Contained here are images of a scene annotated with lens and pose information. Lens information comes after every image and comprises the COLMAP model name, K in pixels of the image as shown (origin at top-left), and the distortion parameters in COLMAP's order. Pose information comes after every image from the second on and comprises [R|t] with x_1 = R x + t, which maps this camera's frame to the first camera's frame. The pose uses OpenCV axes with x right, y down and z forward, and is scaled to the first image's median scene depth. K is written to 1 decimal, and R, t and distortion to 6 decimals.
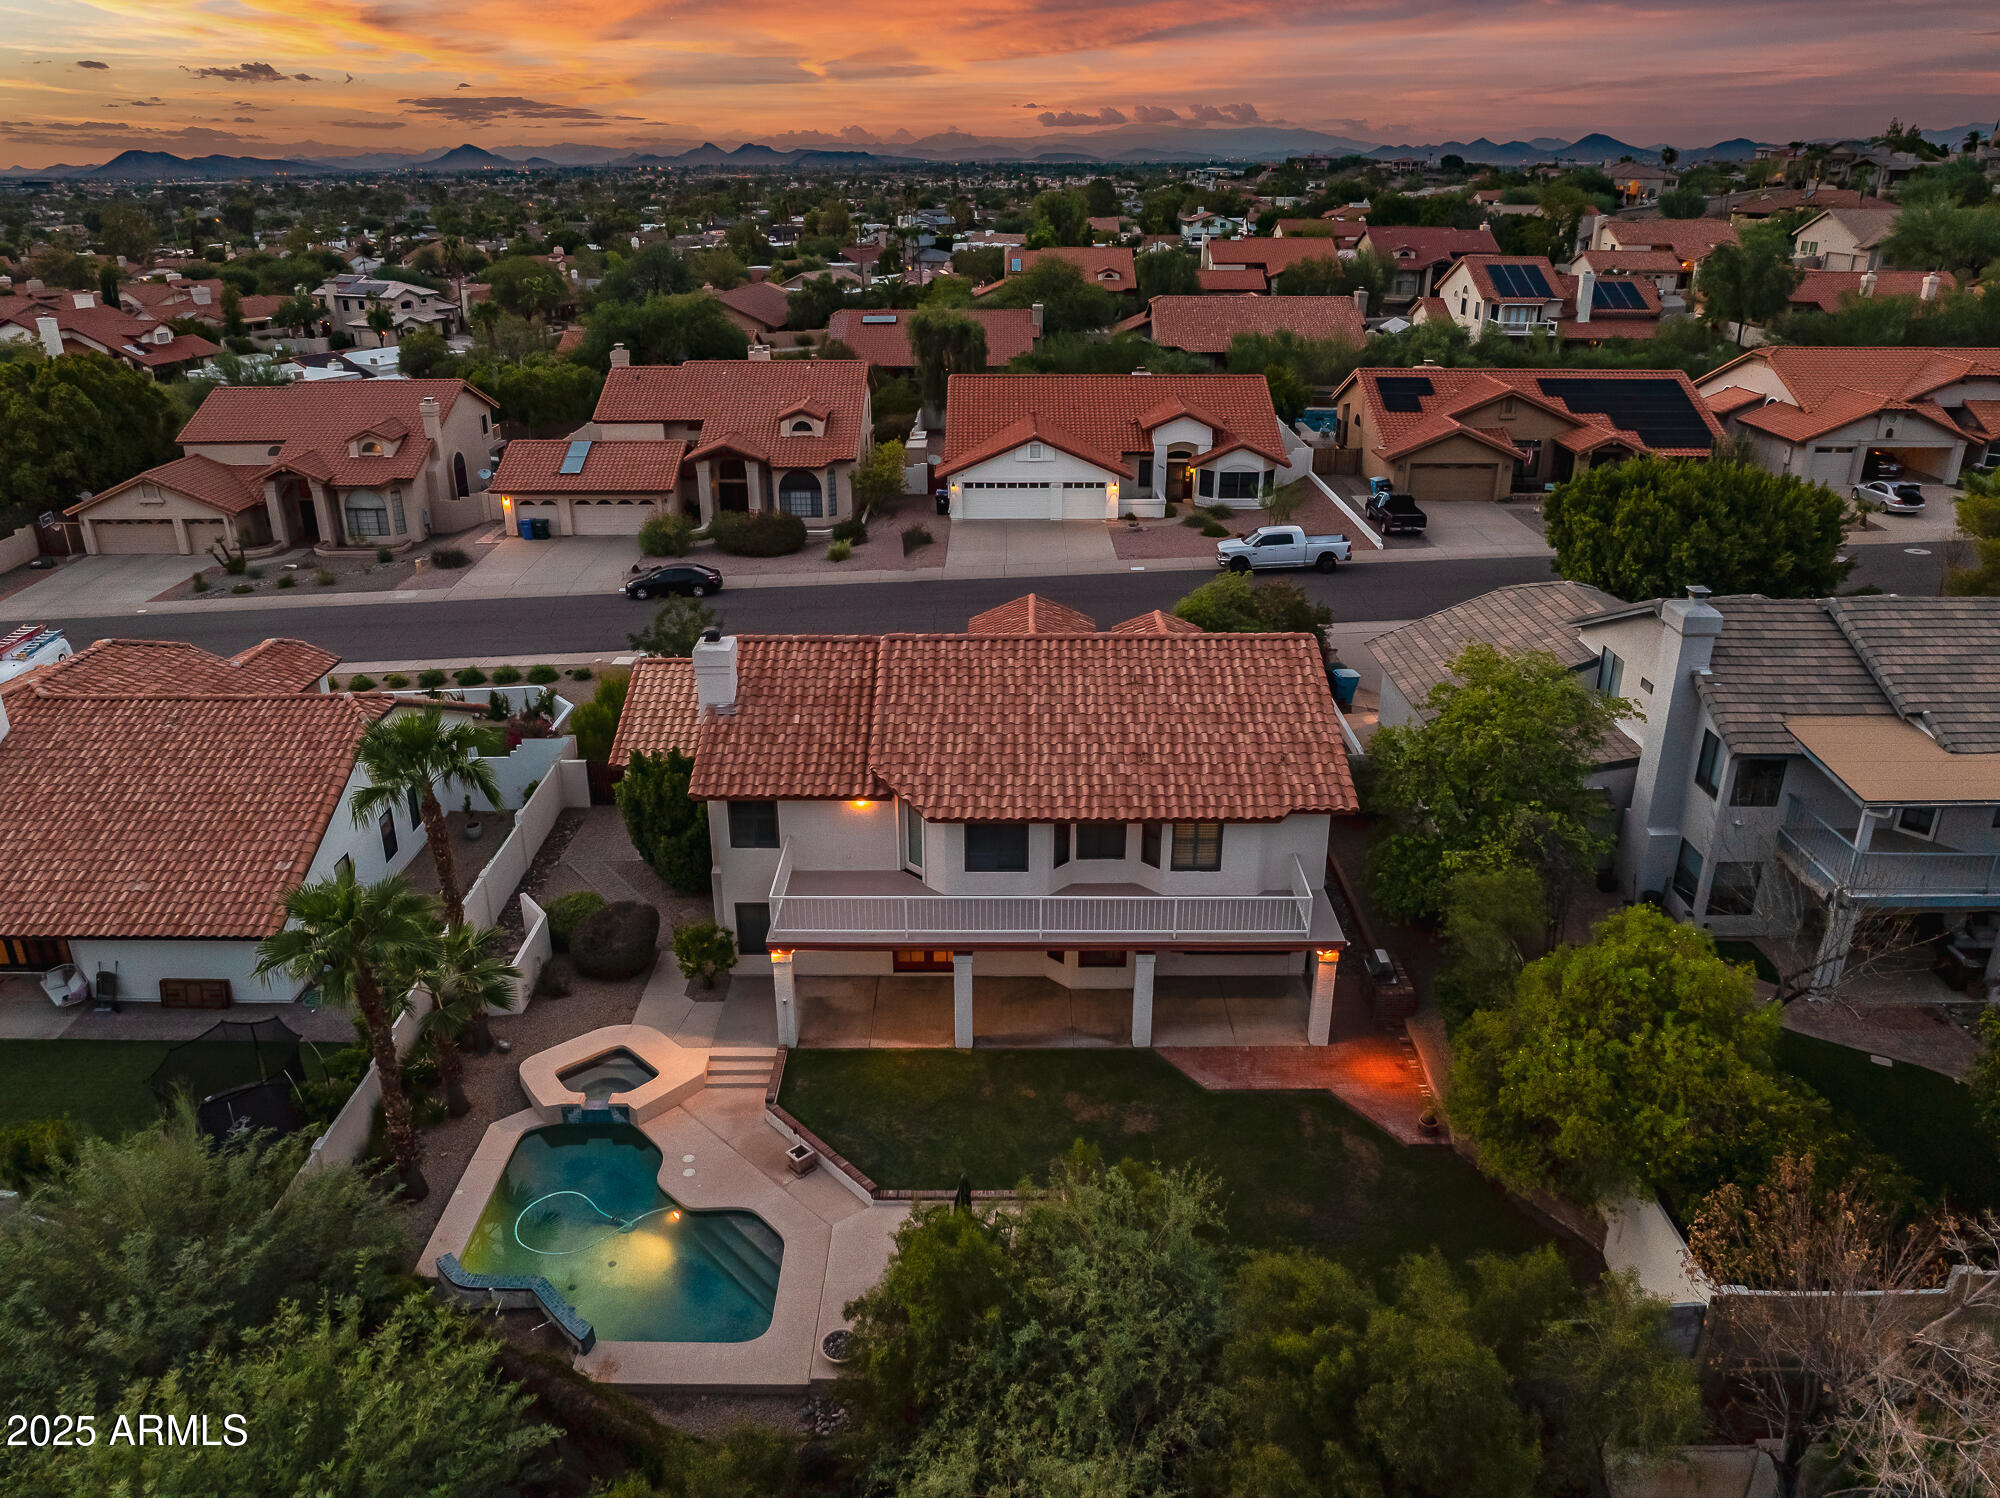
lens RADIAL K [[1409.5, 0, 1000.0], [0, 1409.5, 749.0], [0, 0, 1]] dist [-0.010353, -0.006097]
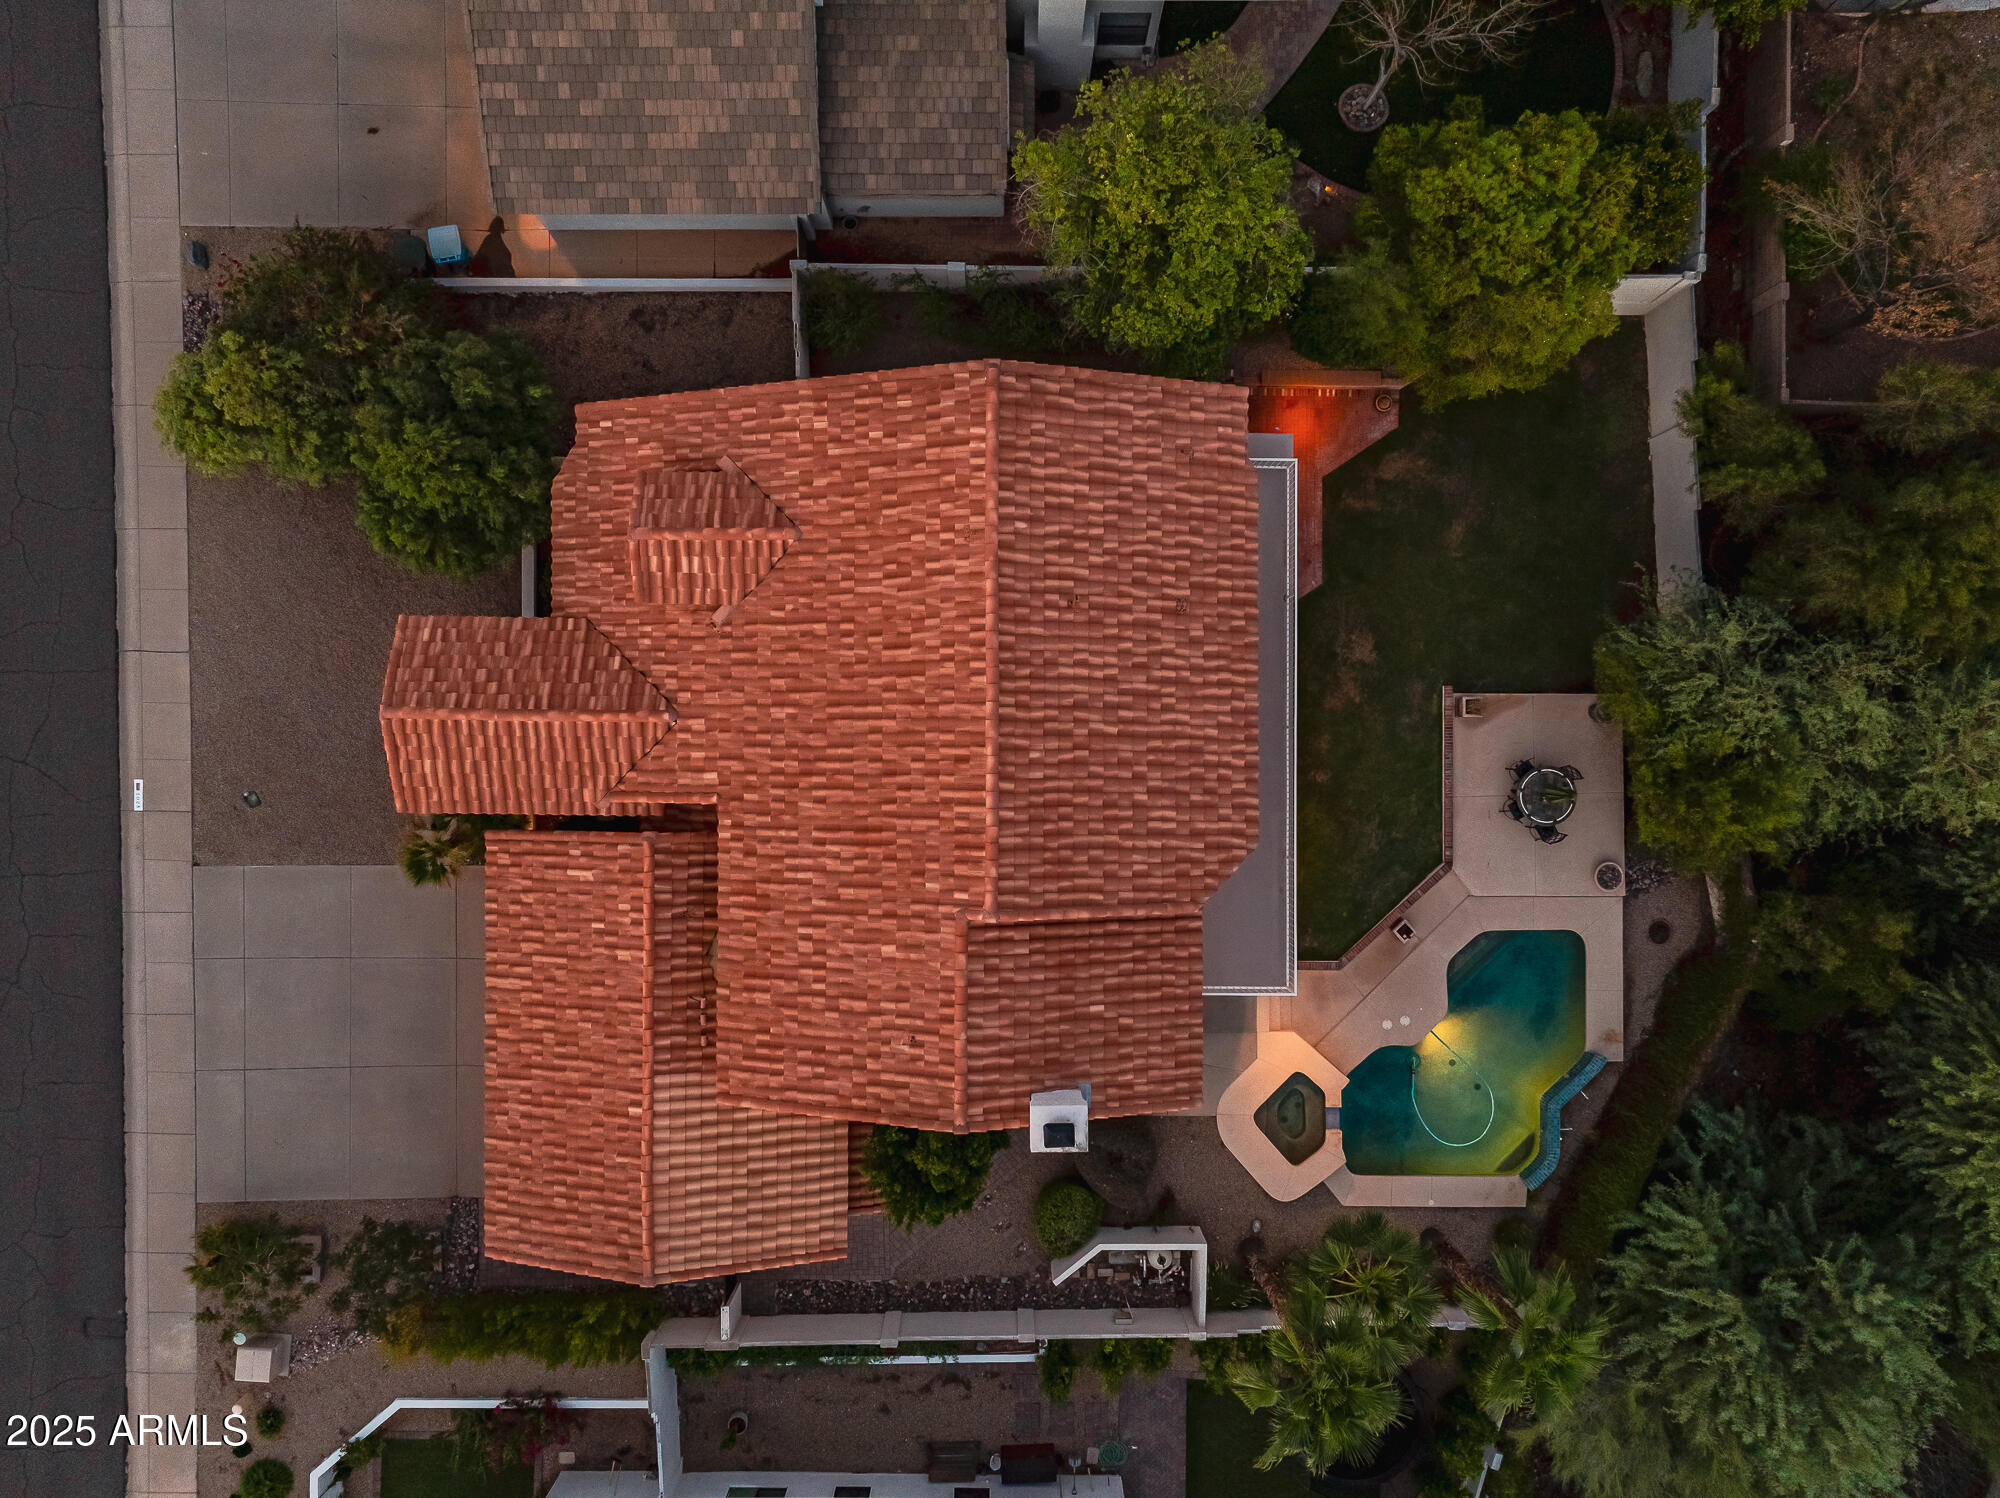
lens RADIAL K [[1392.3, 0, 914.5], [0, 1392.3, 738.4], [0, 0, 1]] dist [0.037096, -0.000411]
pose [[0.002431, -0.999946, 0.010142, 0.008271], [0.392418, 0.010282, 0.919730, -0.788508], [-0.919784, 0.001744, 0.392422, 0.730684]]
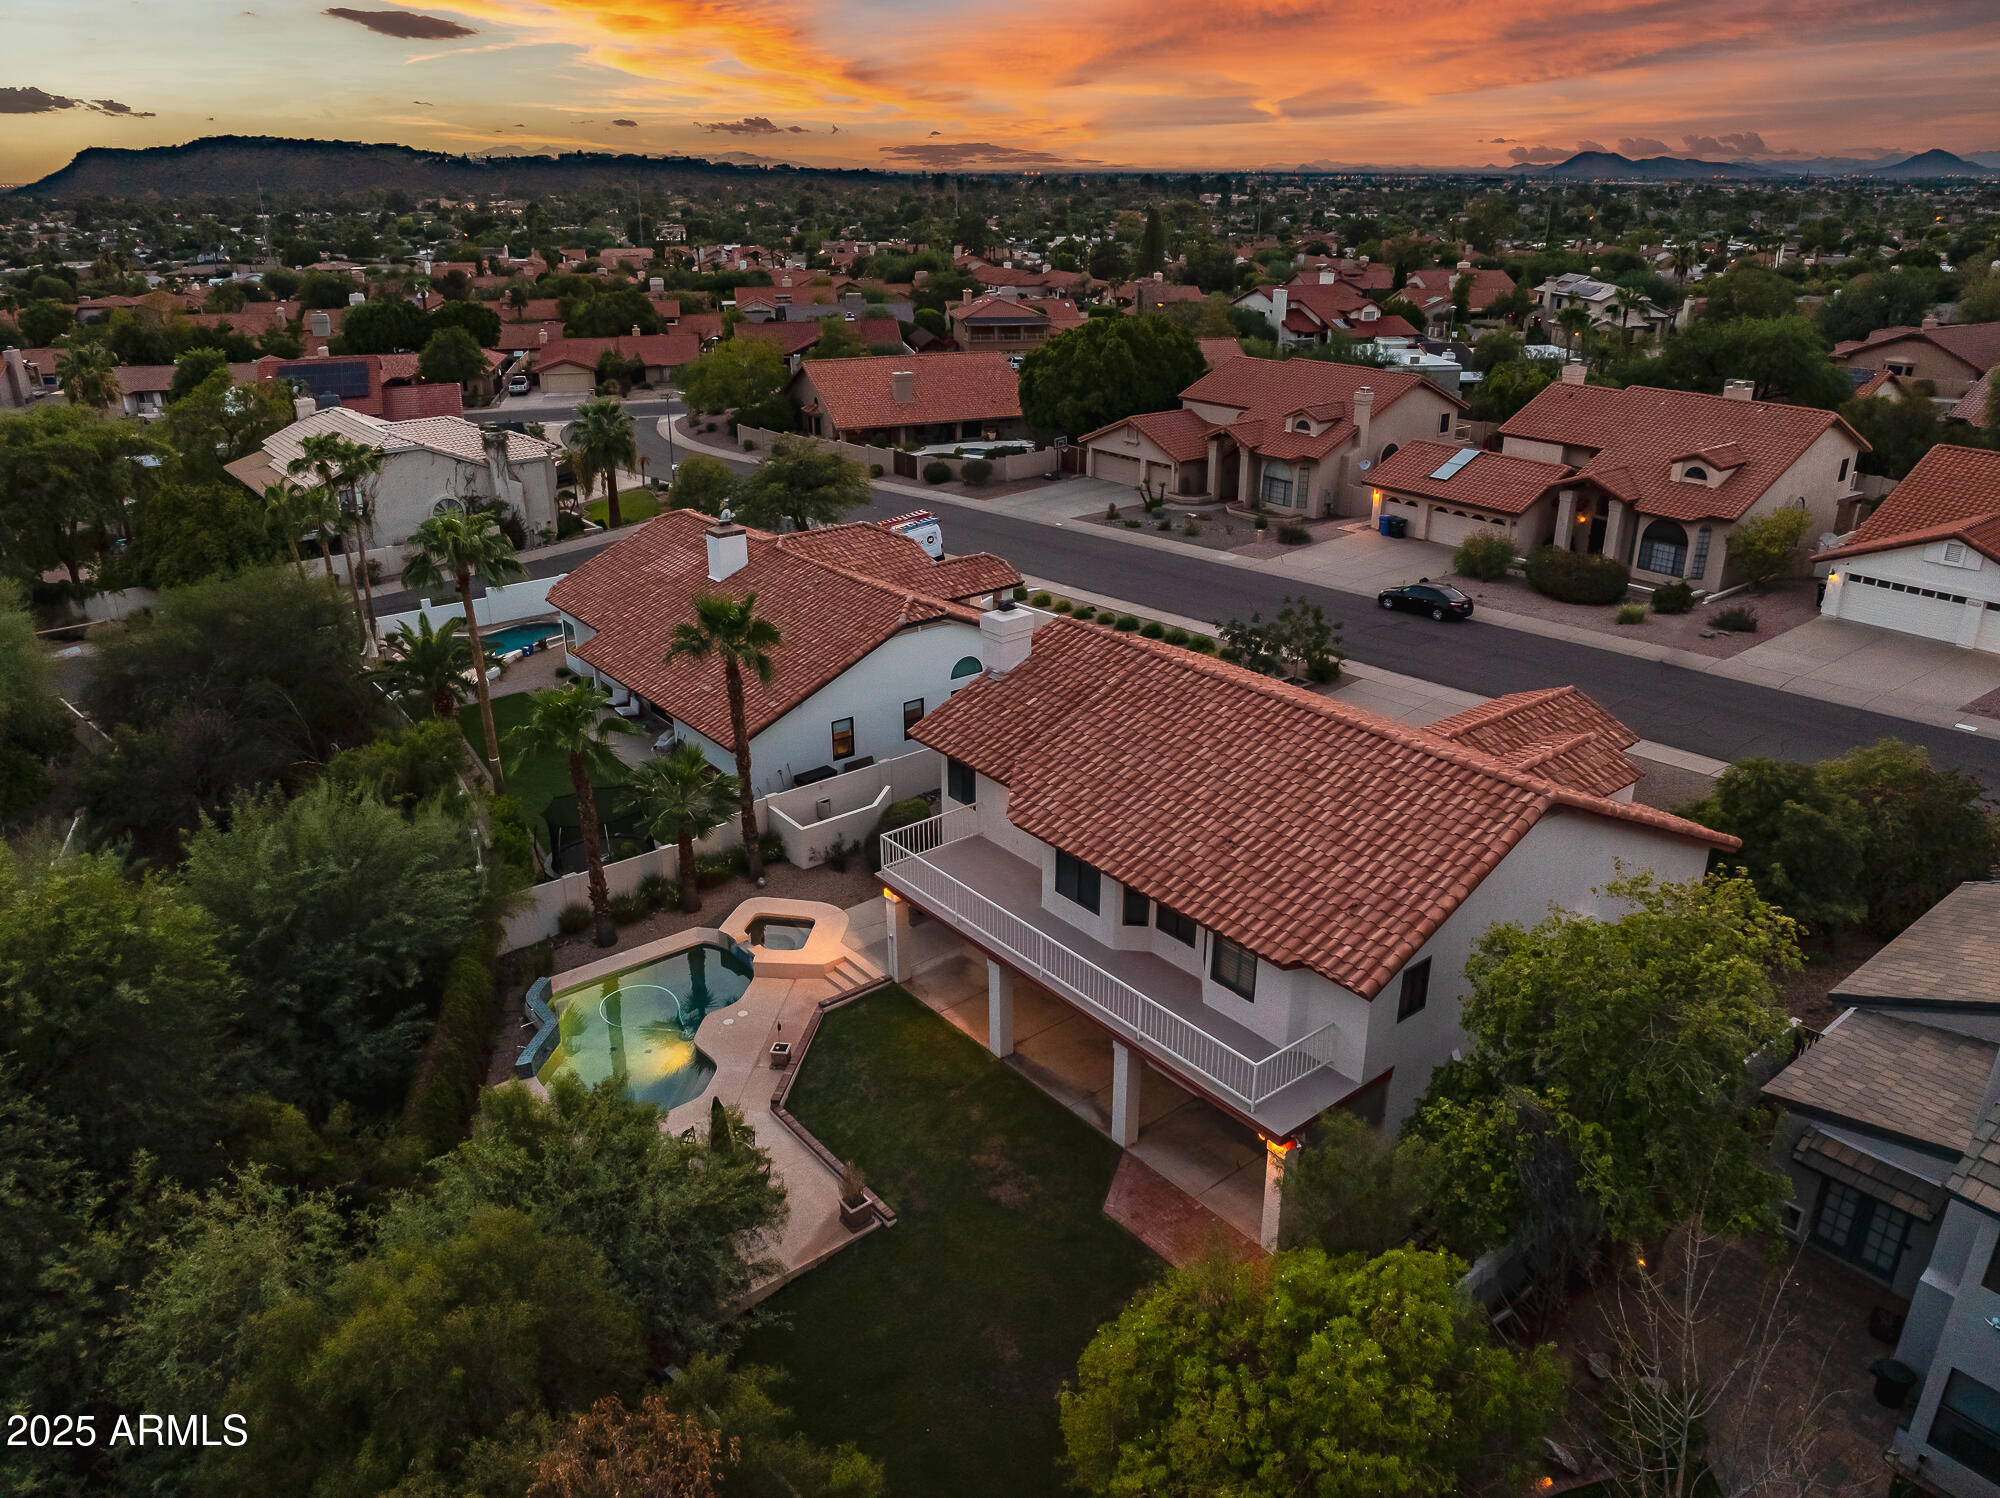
lens RADIAL K [[1455.4, 0, 999.2], [0, 1455.4, 642.8], [0, 0, 1]] dist [0.037036, 0.000916]
pose [[0.635110, 0.252367, -0.730032, 0.594472], [-0.304657, 0.950344, 0.063483, -0.121267], [0.709802, 0.182090, 0.680458, 0.209509]]
